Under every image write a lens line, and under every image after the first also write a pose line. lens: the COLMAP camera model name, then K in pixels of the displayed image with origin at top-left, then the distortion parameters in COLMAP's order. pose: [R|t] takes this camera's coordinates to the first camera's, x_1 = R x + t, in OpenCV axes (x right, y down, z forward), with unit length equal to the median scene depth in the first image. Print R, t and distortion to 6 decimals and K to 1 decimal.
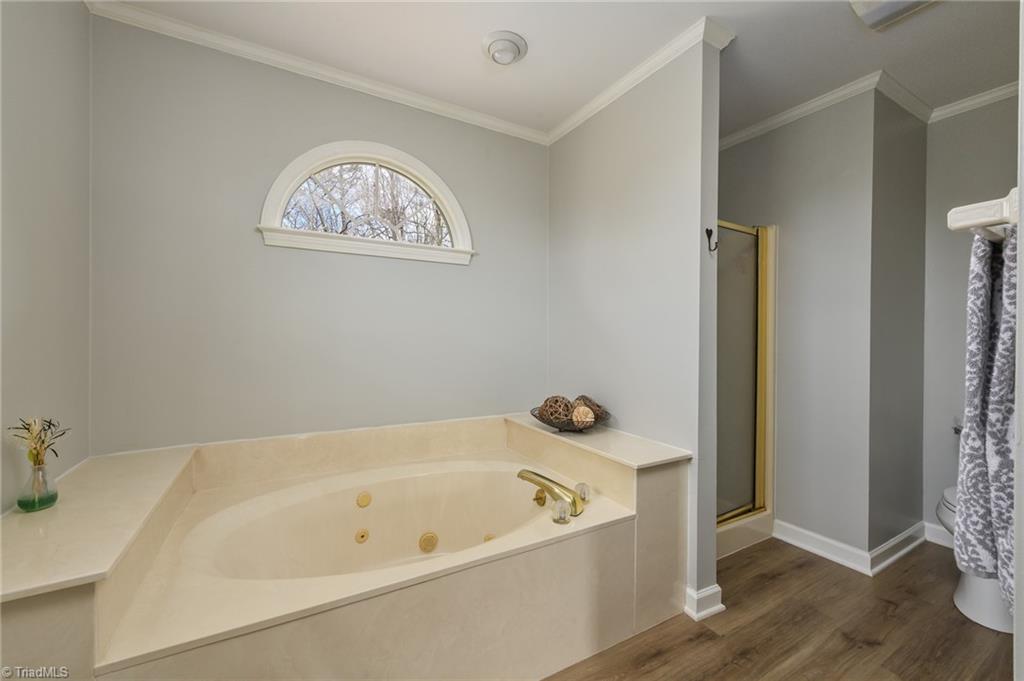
lens RADIAL K [[412.9, 0, 518.5], [0, 412.9, 338.2], [0, 0, 1]] dist [0.001370, 0.000001]
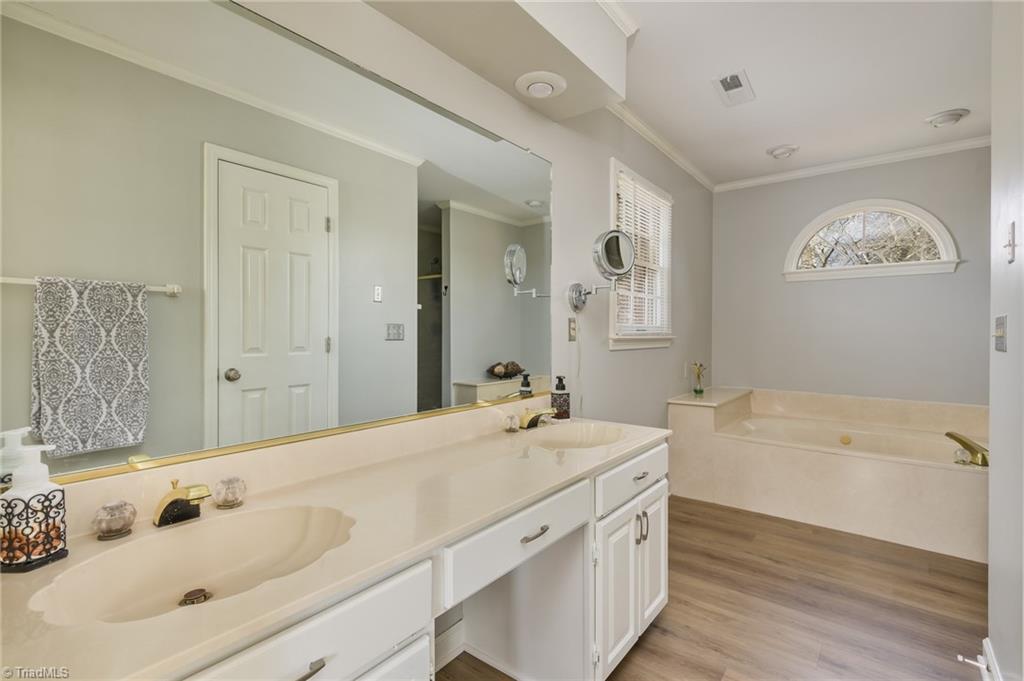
lens RADIAL K [[476.0, 0, 515.6], [0, 476.0, 336.9], [0, 0, 1]] dist [-0.003378, -0.000316]
pose [[0.373813, 0.003507, -0.927497, 0.805594], [-0.002708, 0.999993, 0.002690, 0.006905], [0.927500, 0.001506, 0.373820, -0.798538]]
